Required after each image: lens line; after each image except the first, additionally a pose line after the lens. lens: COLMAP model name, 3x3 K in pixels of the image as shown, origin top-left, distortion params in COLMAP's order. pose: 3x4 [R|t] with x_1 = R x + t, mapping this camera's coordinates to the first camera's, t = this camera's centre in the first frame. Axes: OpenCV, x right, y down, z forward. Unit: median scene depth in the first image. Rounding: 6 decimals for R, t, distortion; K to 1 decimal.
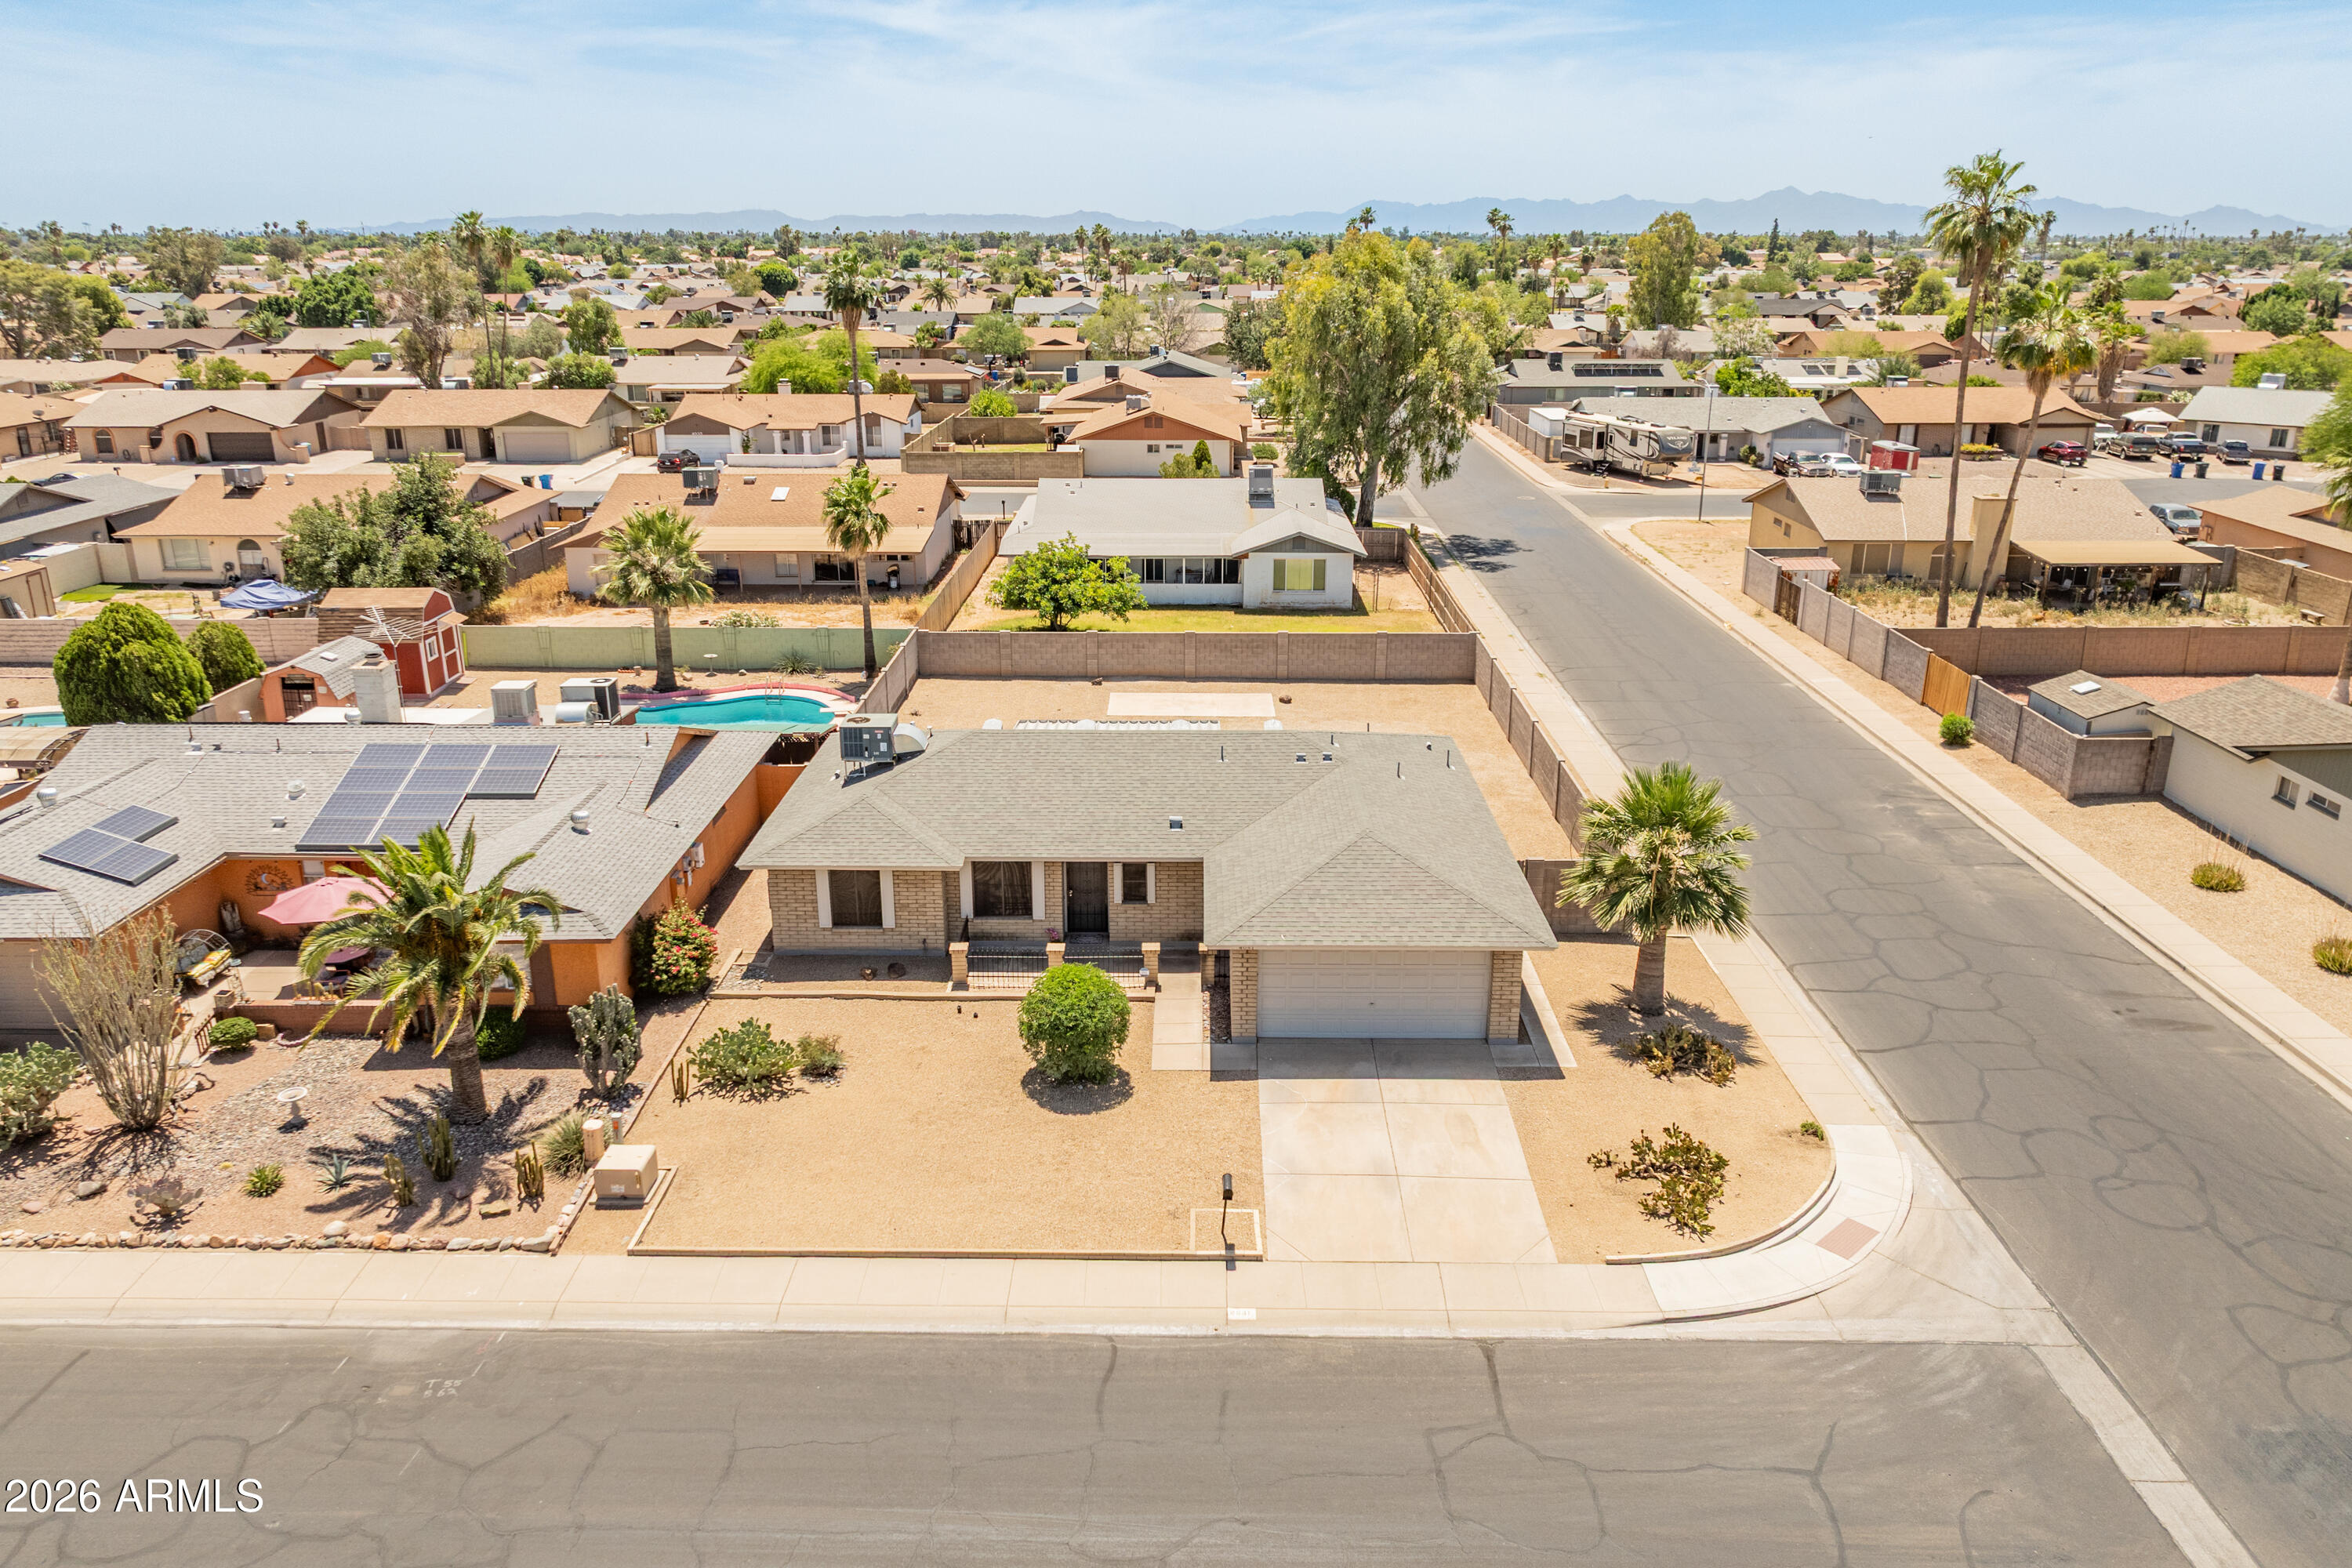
lens RADIAL K [[1623.4, 0, 1176.0], [0, 1623.4, 784.0], [0, 0, 1]] dist [0.006253, -0.019571]
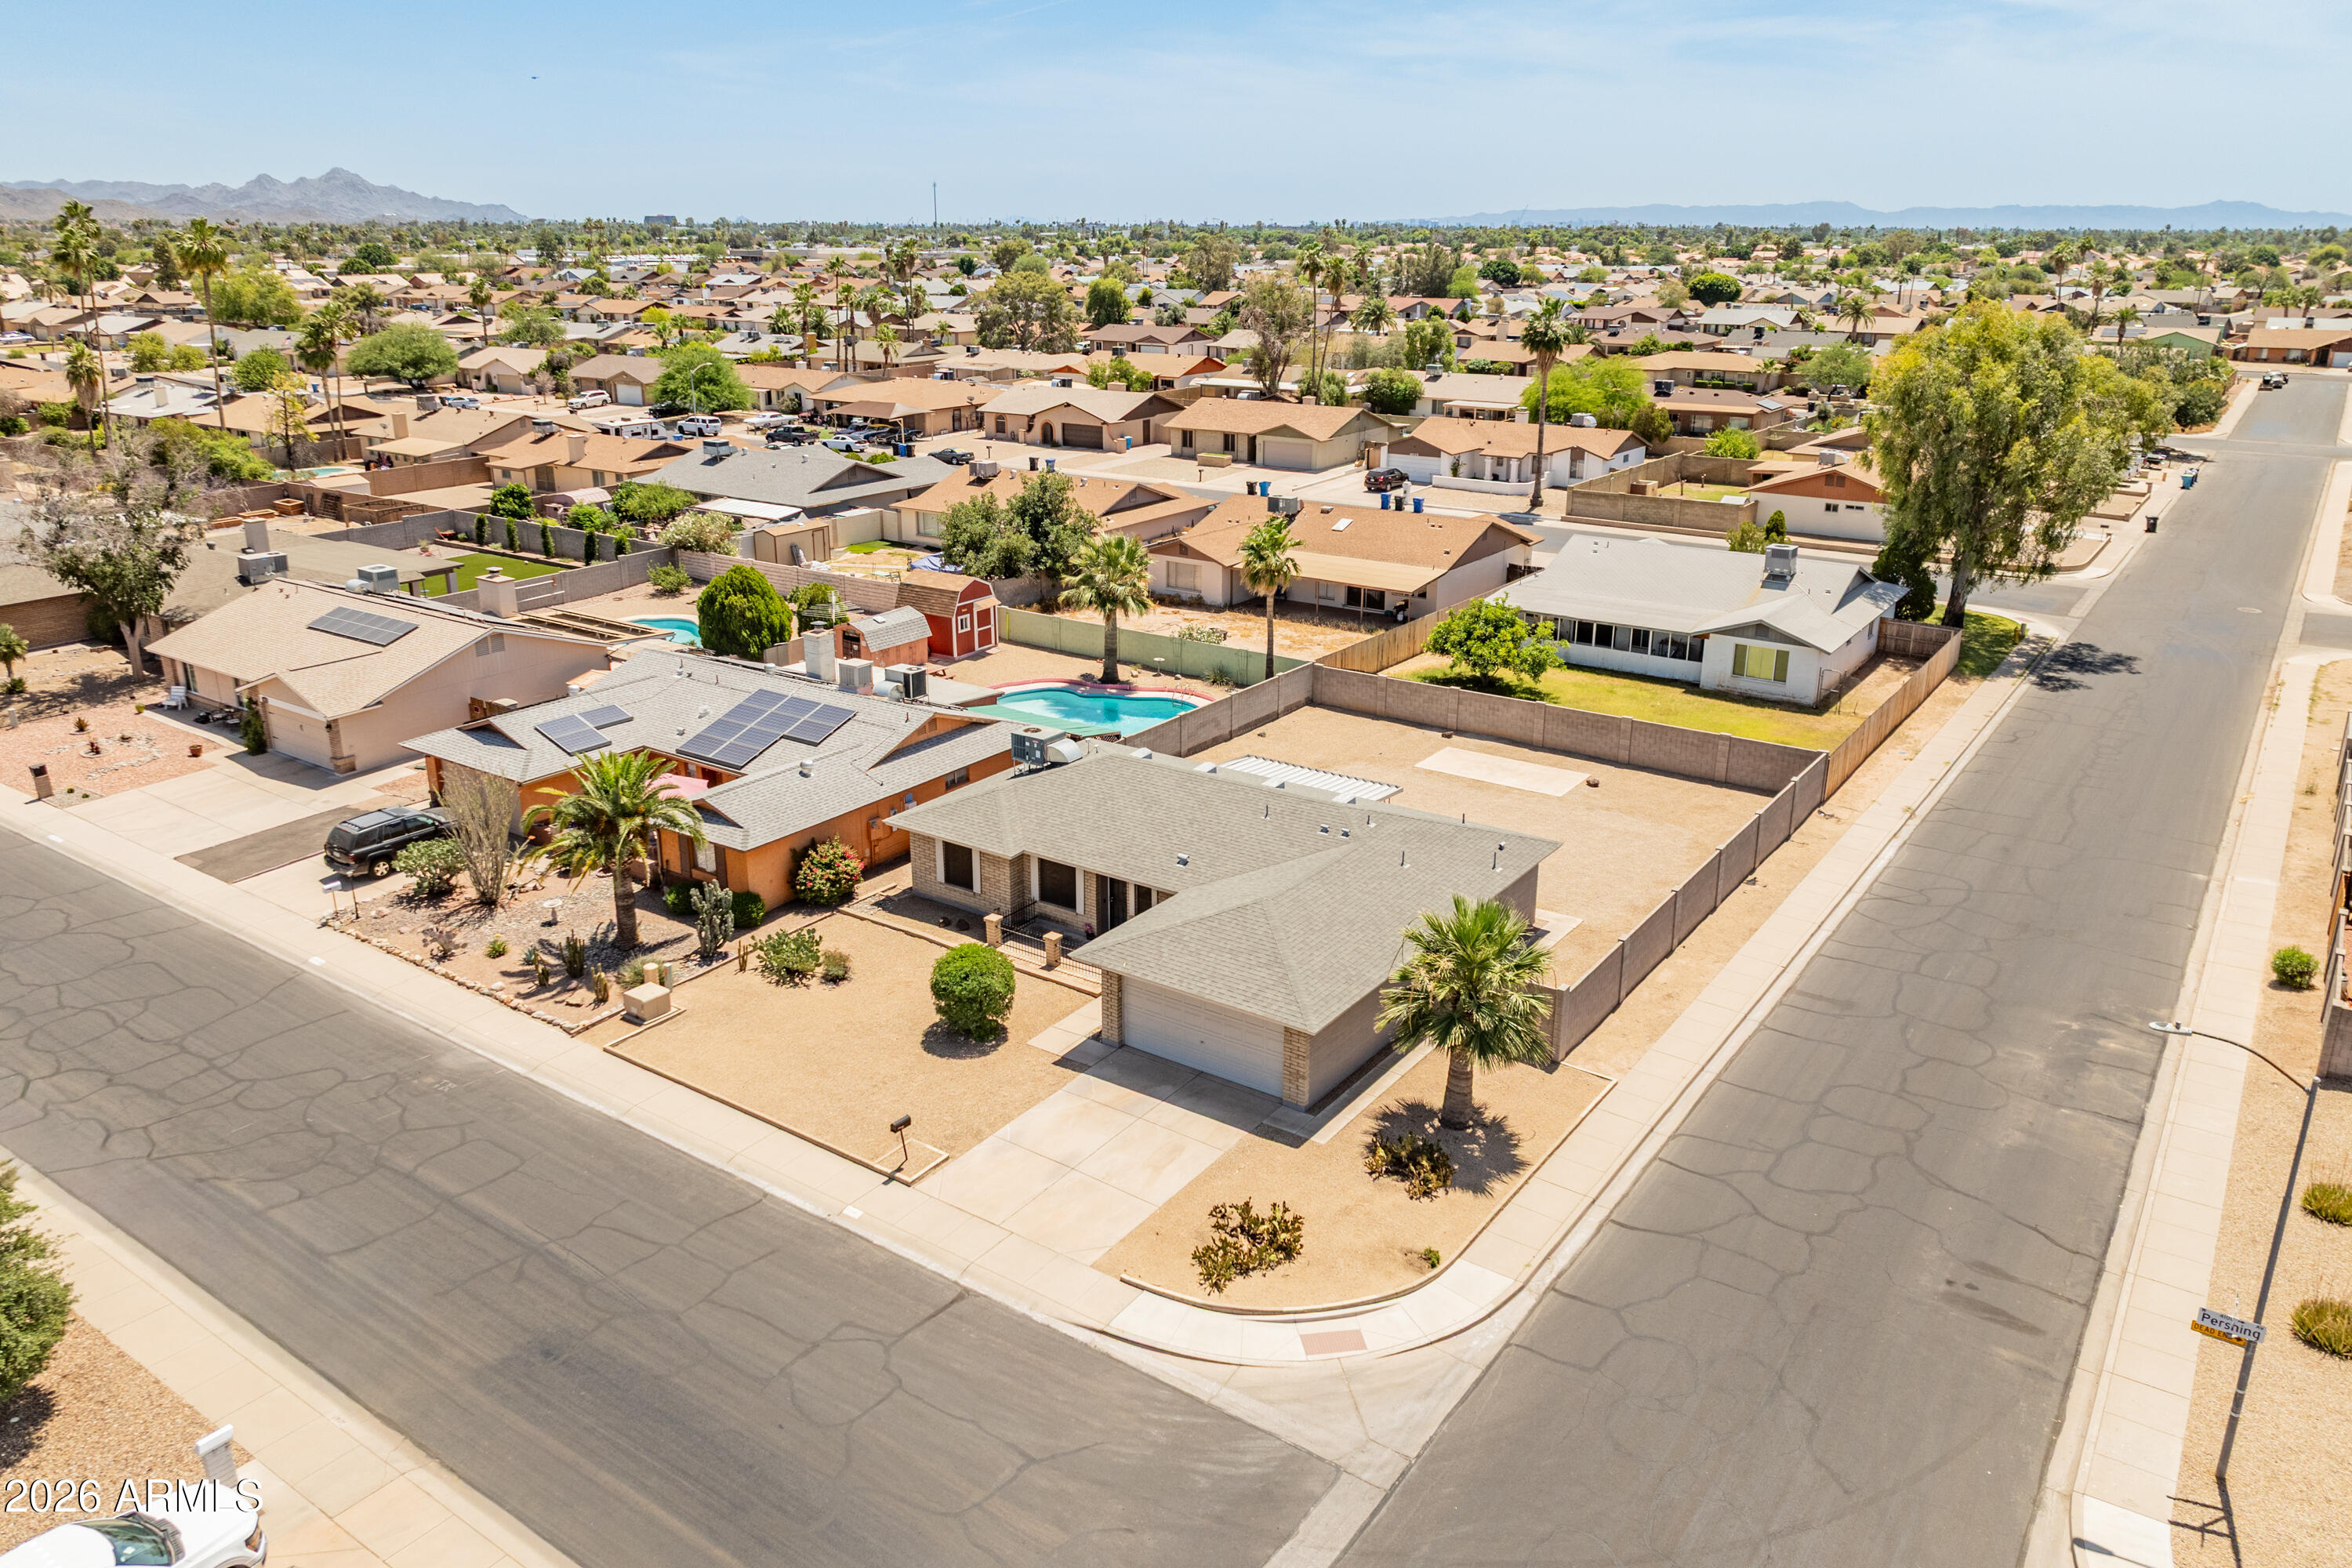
lens RADIAL K [[1639.3, 0, 1183.4], [0, 1639.3, 715.5], [0, 0, 1]] dist [-0.003809, 0.003679]
pose [[0.827674, 0.162983, -0.537022, 0.659597], [-0.182414, 0.983071, 0.017214, -0.105847], [0.530736, 0.083713, 0.843393, -0.018380]]
